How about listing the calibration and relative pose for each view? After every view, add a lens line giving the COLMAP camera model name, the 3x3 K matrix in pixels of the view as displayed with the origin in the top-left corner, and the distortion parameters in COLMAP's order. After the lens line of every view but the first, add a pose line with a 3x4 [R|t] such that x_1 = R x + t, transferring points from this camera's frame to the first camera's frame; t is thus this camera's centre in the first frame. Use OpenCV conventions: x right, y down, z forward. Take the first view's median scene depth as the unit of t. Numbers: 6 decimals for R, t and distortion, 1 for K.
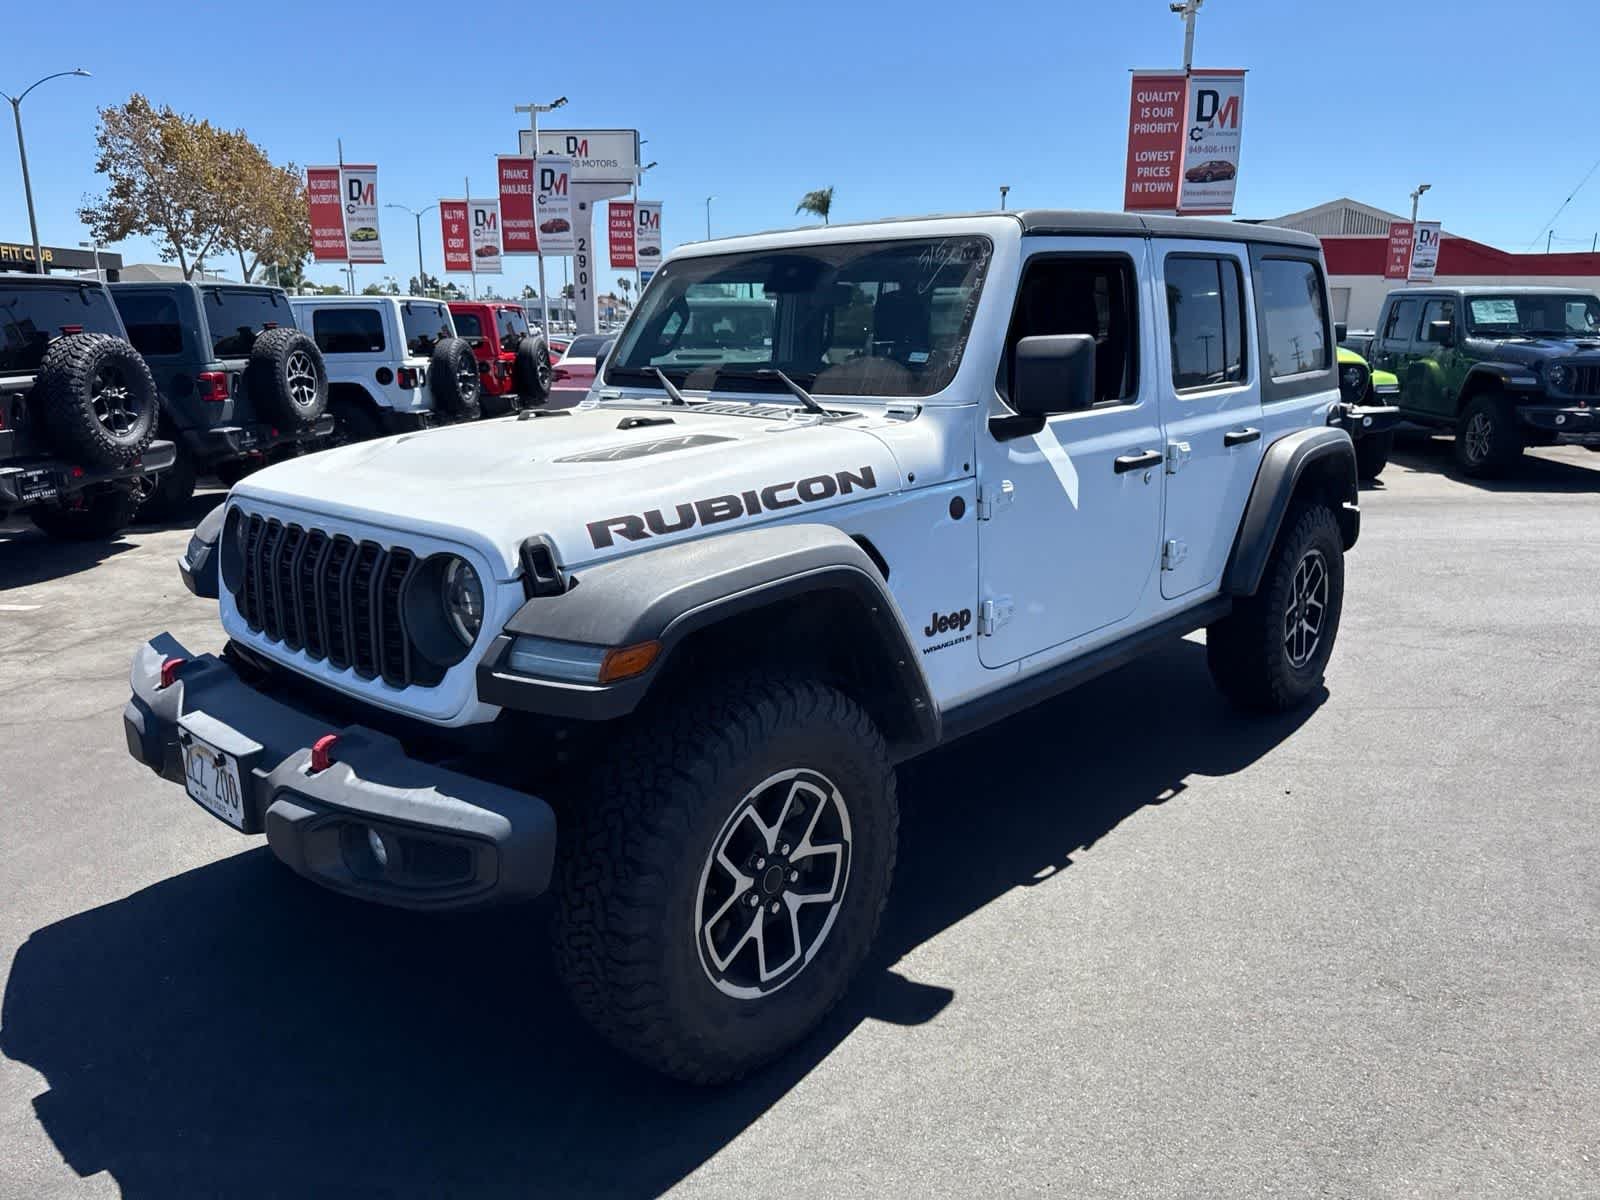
lens RADIAL K [[1128.6, 0, 807.8], [0, 1128.6, 591.9], [0, 0, 1]] dist [0.051539, -0.055451]
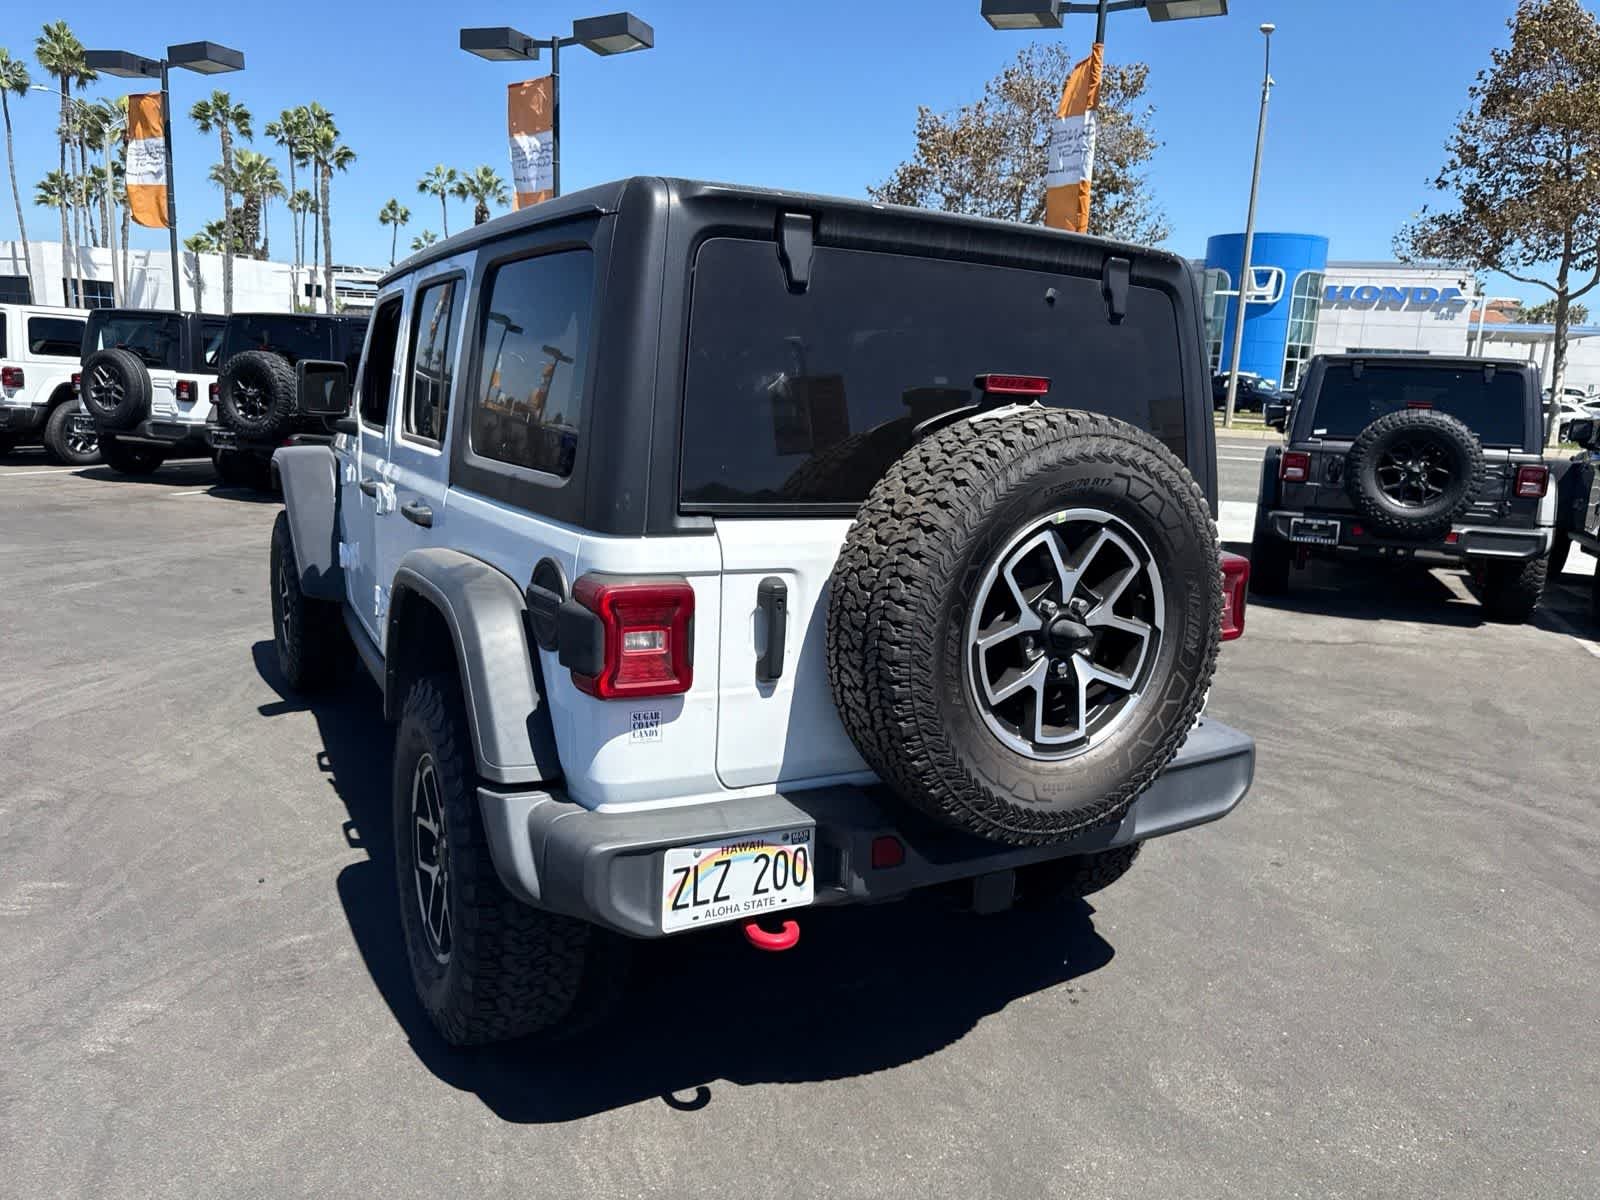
lens RADIAL K [[1135.3, 0, 808.9], [0, 1135.3, 594.1], [0, 0, 1]] dist [0.042360, -0.049272]
pose [[-0.304983, 0.175086, -0.936125, 1.293611], [-0.265122, 0.928490, 0.260033, -0.446324], [0.914711, 0.327493, -0.236754, 1.821871]]
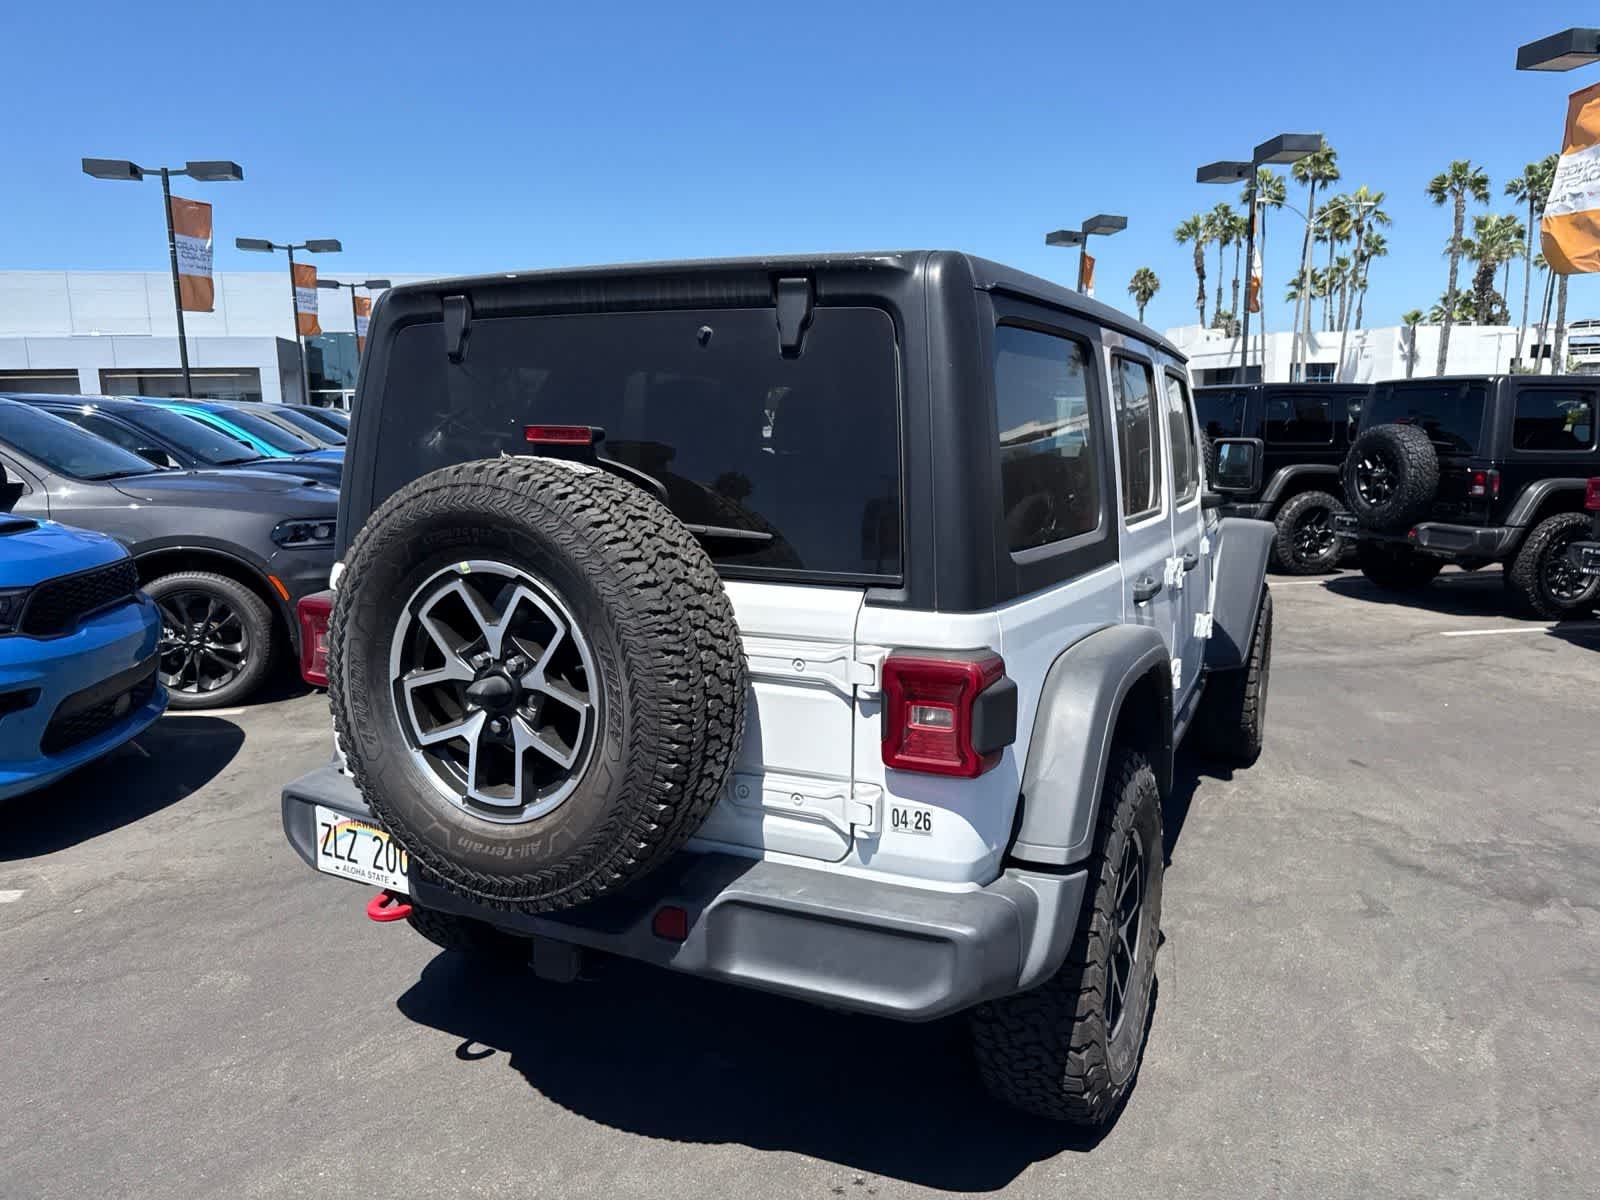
lens RADIAL K [[1135.3, 0, 810.1], [0, 1135.3, 612.4], [0, 0, 1]] dist [0.042360, -0.049272]
pose [[-0.963162, 0.058932, -0.262386, 0.611444], [-0.048894, 0.921056, 0.386349, -0.590653], [0.264441, 0.384946, -0.884244, 2.415594]]
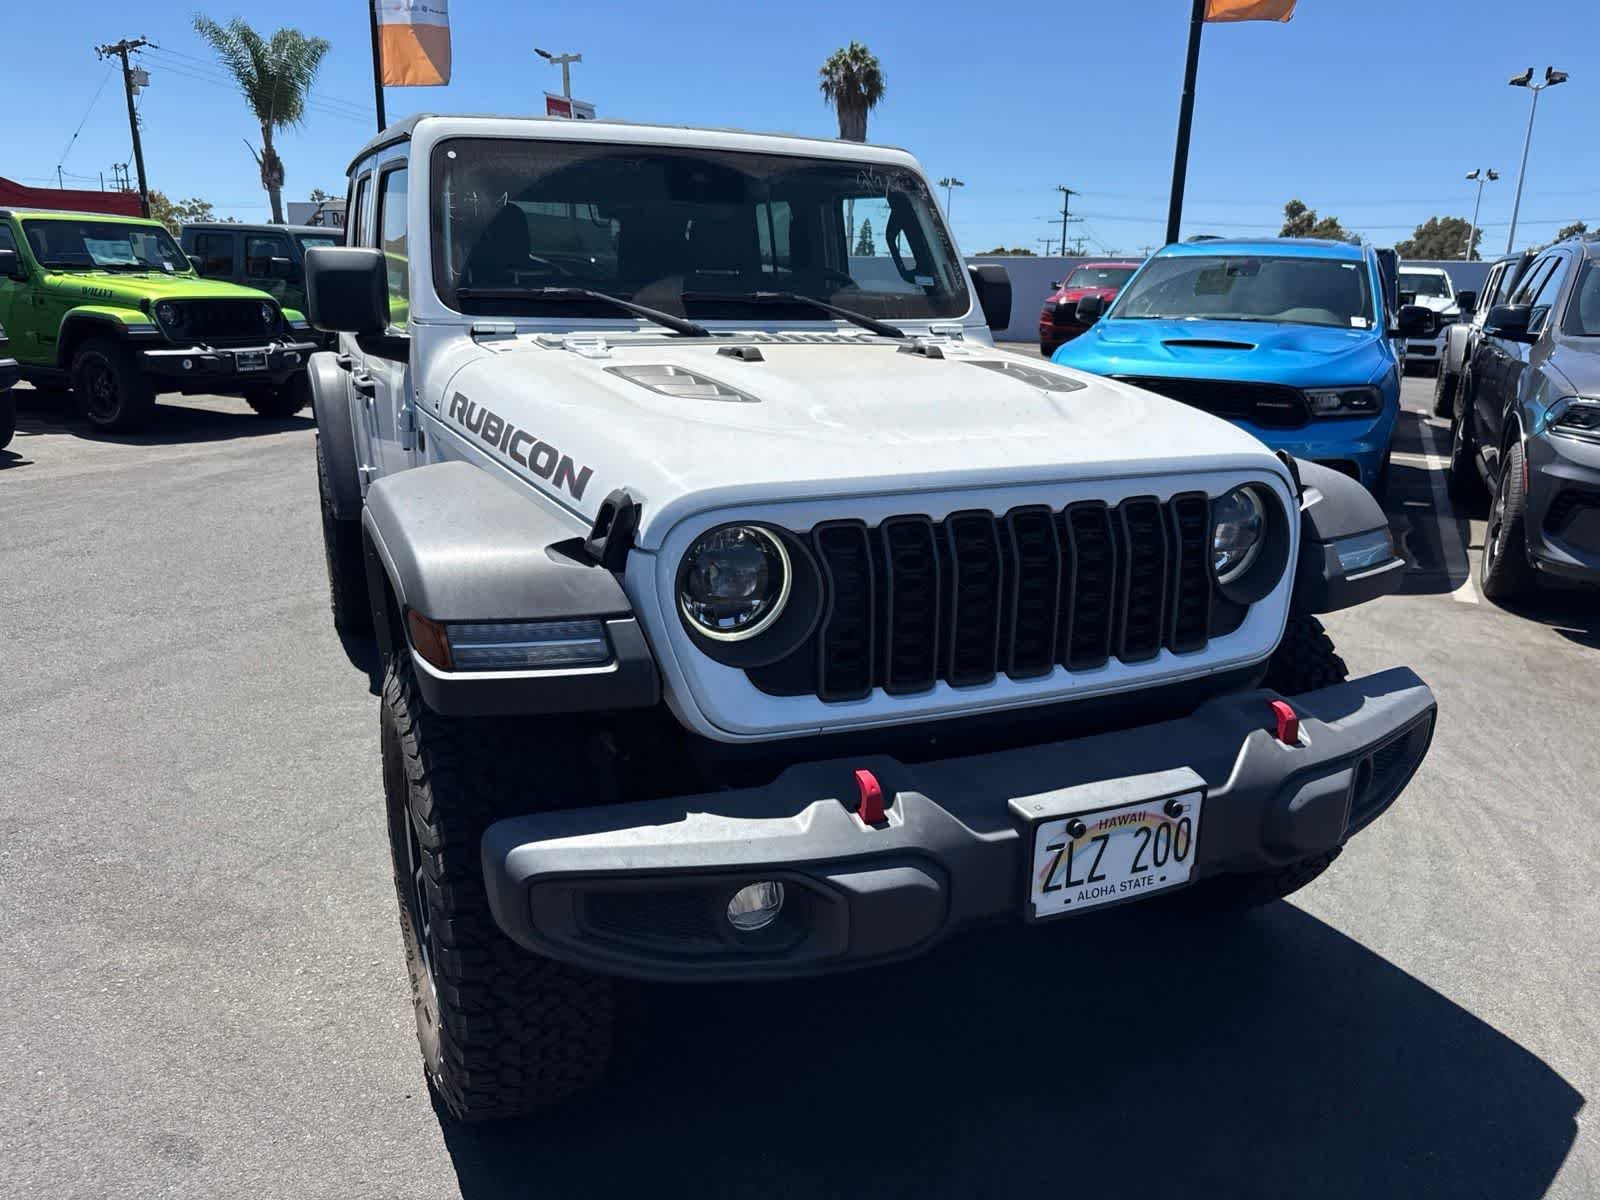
lens RADIAL K [[1135.3, 0, 804.6], [0, 1135.3, 605.3], [0, 0, 1]] dist [0.042360, -0.049272]
pose [[0.396497, -0.237654, 0.886742, -0.915982], [0.184962, 0.966784, 0.176402, -0.117711], [-0.899210, 0.094071, 0.427284, 0.647686]]
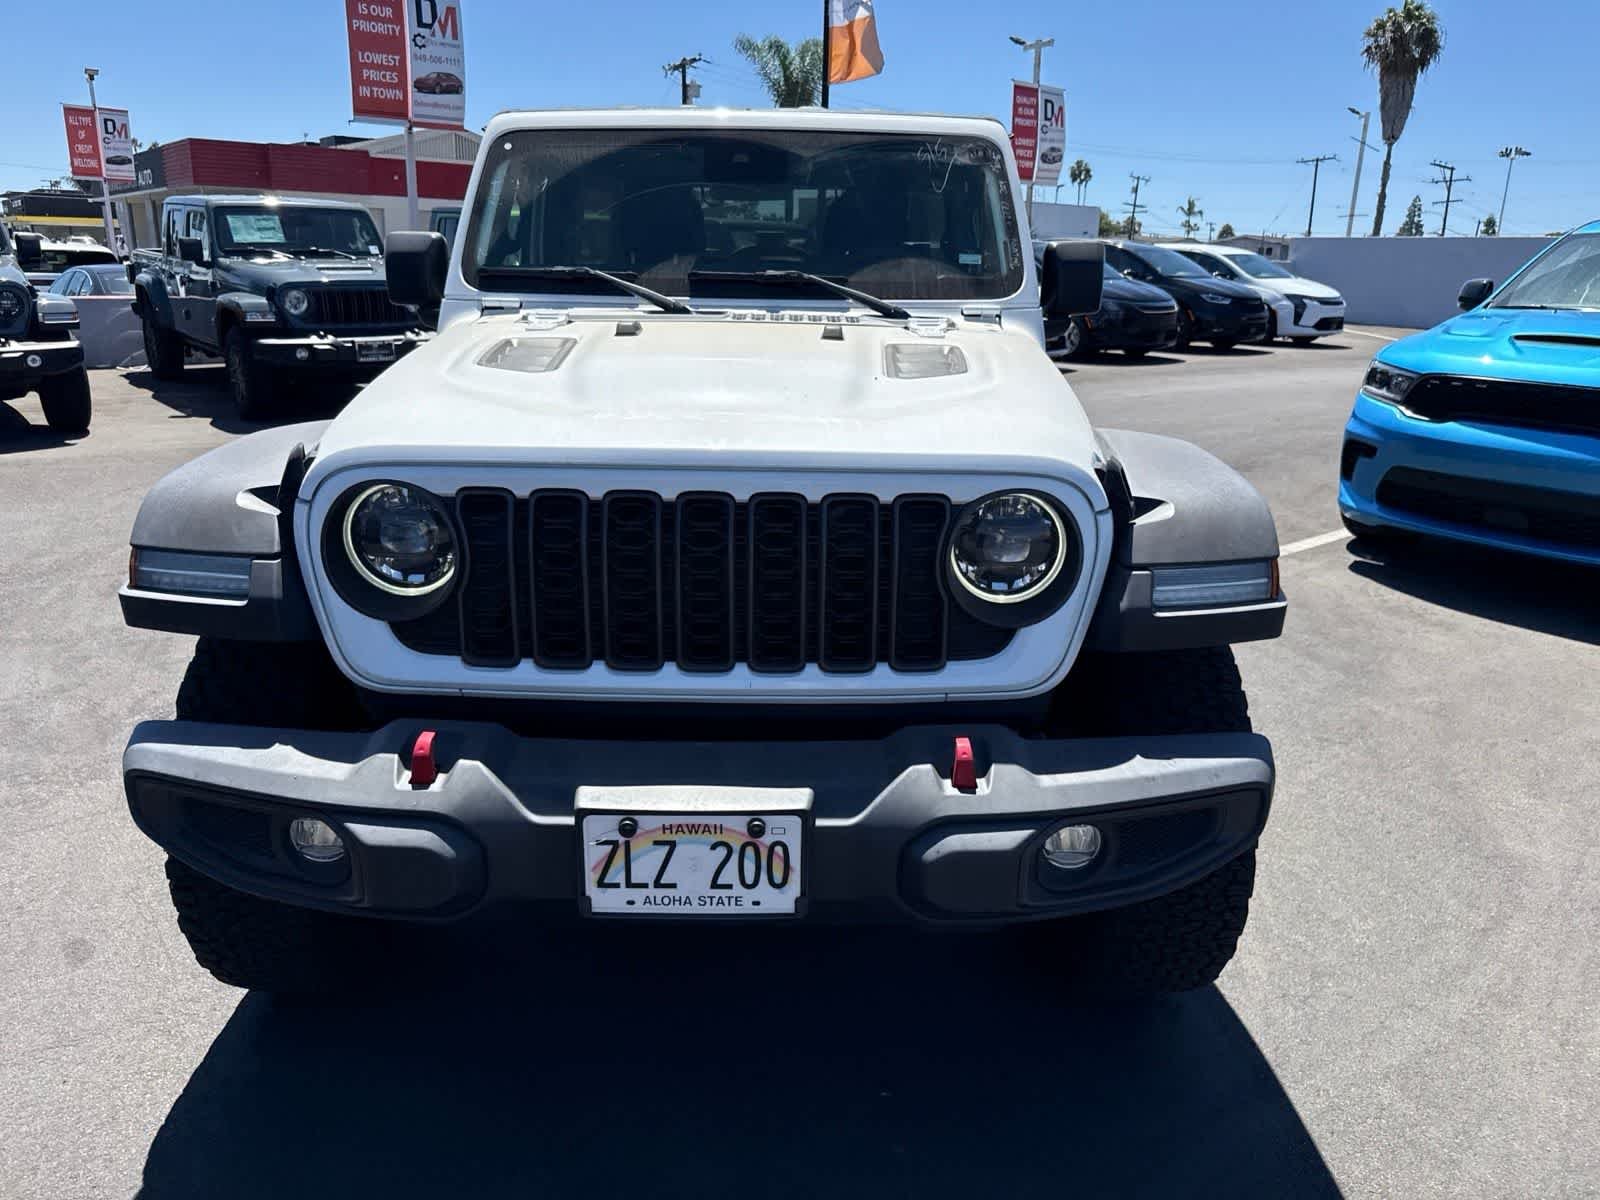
lens RADIAL K [[1135.3, 0, 808.3], [0, 1135.3, 600.0], [0, 0, 1]] dist [0.042360, -0.049272]
pose [[0.734918, -0.176681, 0.654736, -0.674608], [0.132160, 0.984268, 0.117260, -0.048542], [-0.665153, 0.000353, 0.746707, 0.338704]]
